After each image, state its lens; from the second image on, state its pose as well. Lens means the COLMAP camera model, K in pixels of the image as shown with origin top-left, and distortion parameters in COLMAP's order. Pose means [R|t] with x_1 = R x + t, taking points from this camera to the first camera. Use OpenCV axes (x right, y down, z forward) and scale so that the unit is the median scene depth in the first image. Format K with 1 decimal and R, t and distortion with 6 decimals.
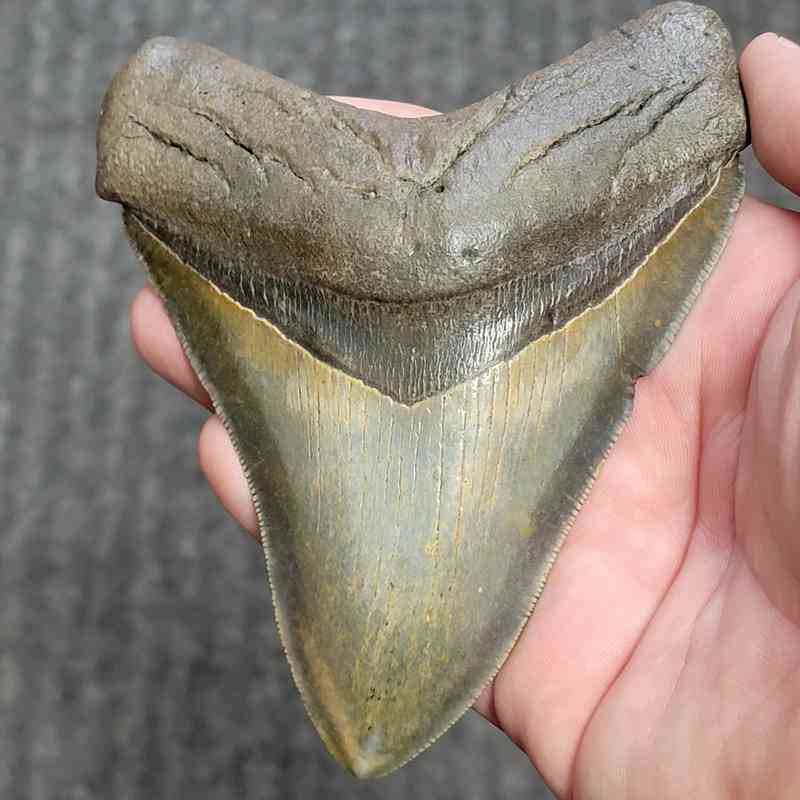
lens RADIAL K [[1950.8, 0, 400.0], [0, 1950.8, 400.0], [0, 0, 1]] dist [0.019470, -1.115600]
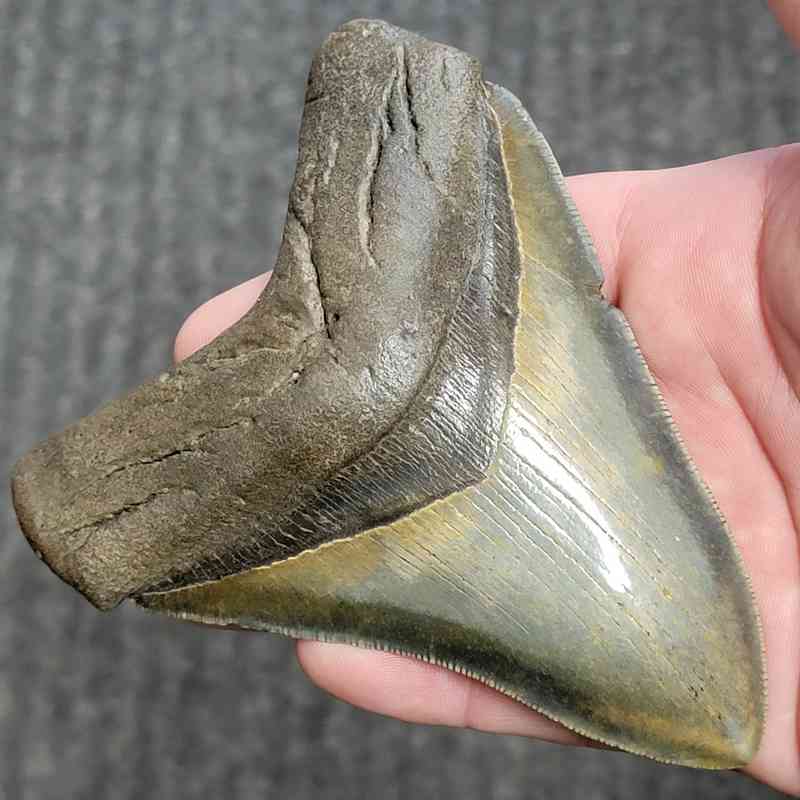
lens RADIAL K [[1950.8, 0, 400.0], [0, 1950.8, 400.0], [0, 0, 1]] dist [0.019470, -1.115600]
pose [[0.621212, -0.771592, 0.136899, -0.124138], [0.782596, 0.619867, -0.057509, 0.000787], [-0.040486, 0.142862, 0.988914, 0.021169]]
